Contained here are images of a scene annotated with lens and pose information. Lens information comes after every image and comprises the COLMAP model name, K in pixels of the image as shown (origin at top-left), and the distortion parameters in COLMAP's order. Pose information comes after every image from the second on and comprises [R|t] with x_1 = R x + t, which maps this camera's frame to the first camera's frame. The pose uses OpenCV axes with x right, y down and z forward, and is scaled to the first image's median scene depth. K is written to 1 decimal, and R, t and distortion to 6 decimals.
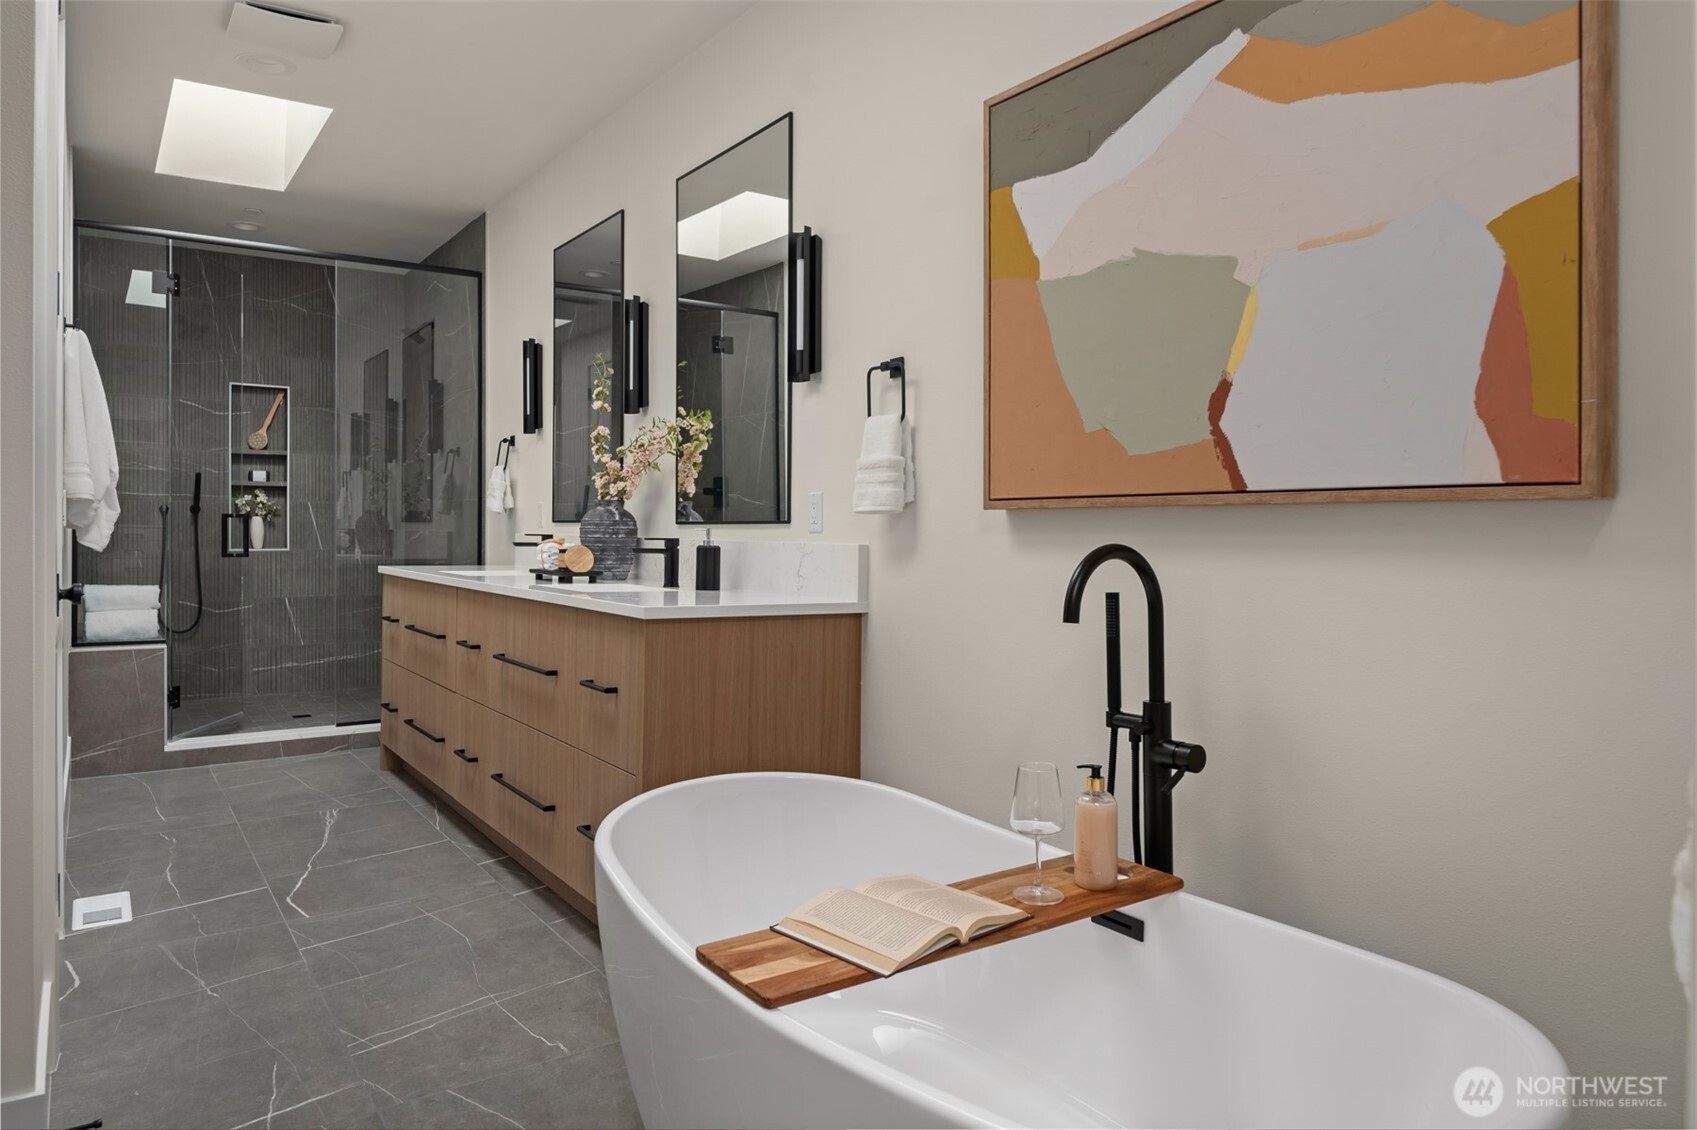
lens RADIAL K [[1088.6, 0, 836.7], [0, 1088.6, 524.6], [0, 0, 1]] dist [-0.009317, -0.002462]
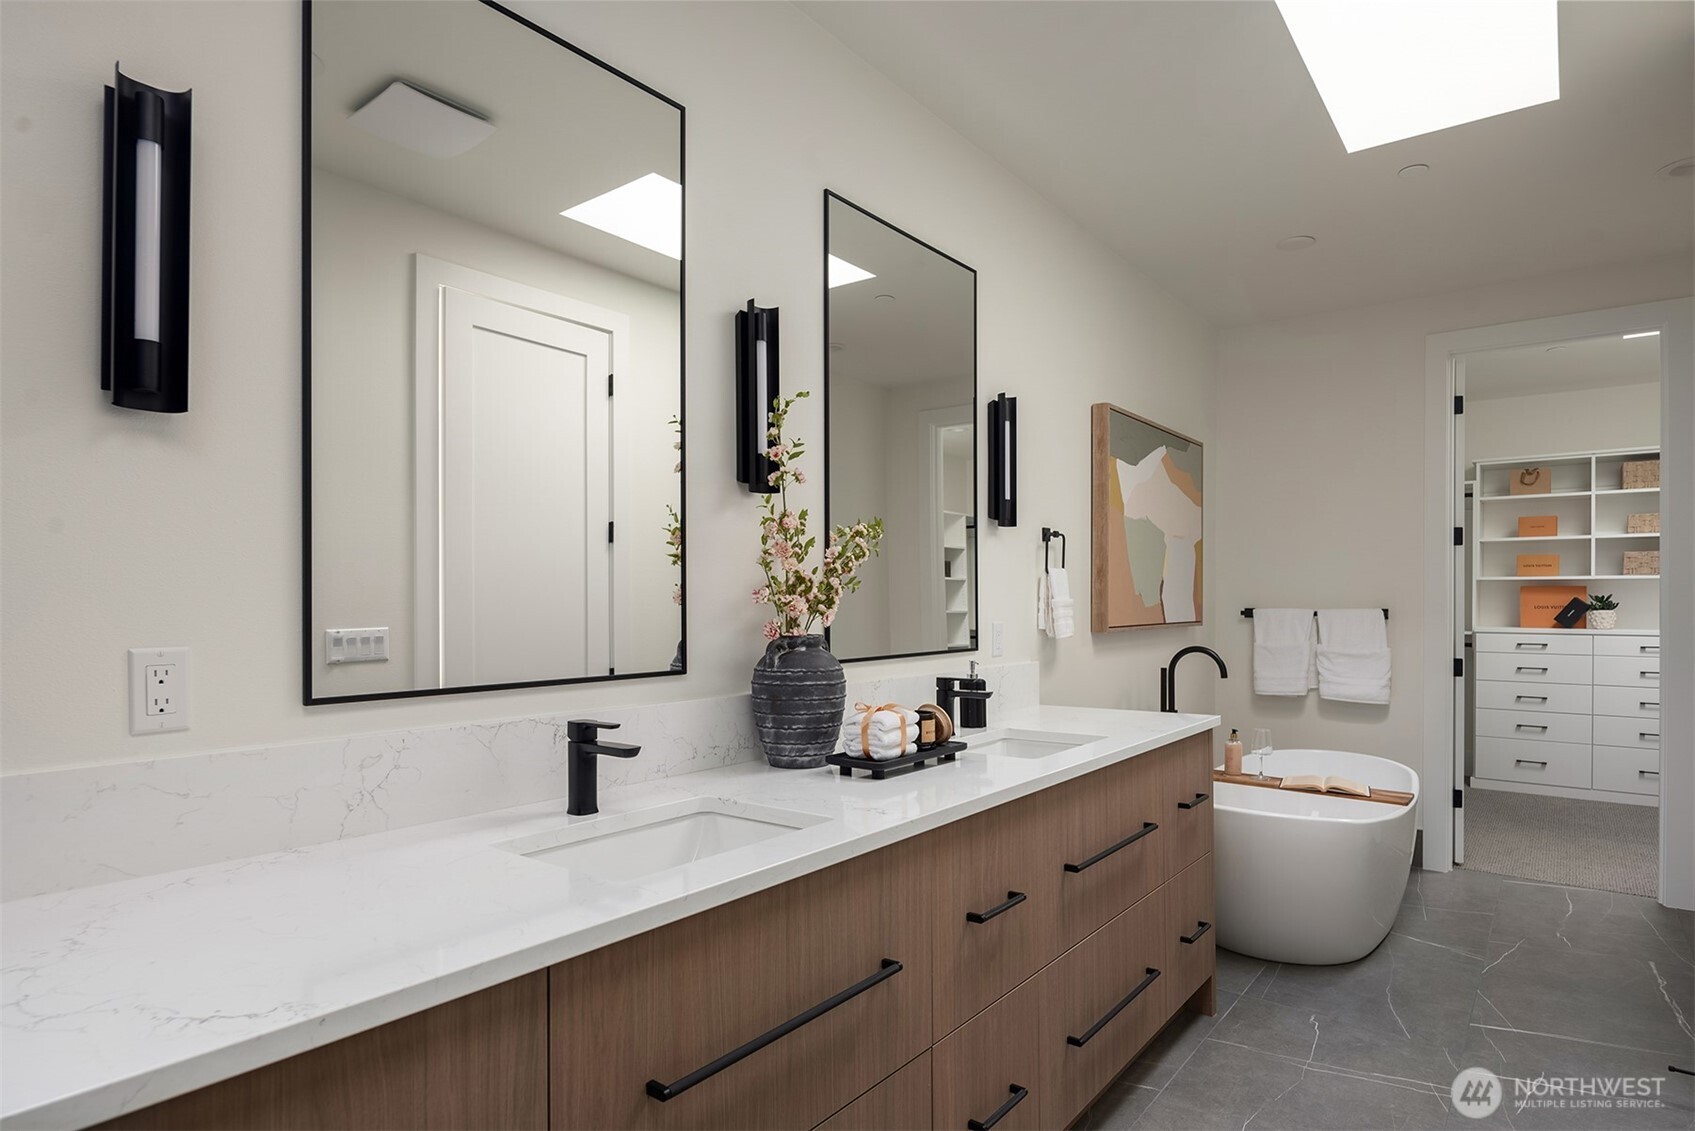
lens RADIAL K [[937.3, 0, 819.6], [0, 937.3, 598.5], [0, 0, 1]] dist [-0.005468, -0.002460]
pose [[-0.289951, -0.000886, 0.957041, -2.919975], [-0.000969, 0.999999, 0.000632, -0.171030], [-0.957041, -0.000744, -0.289951, 4.650968]]
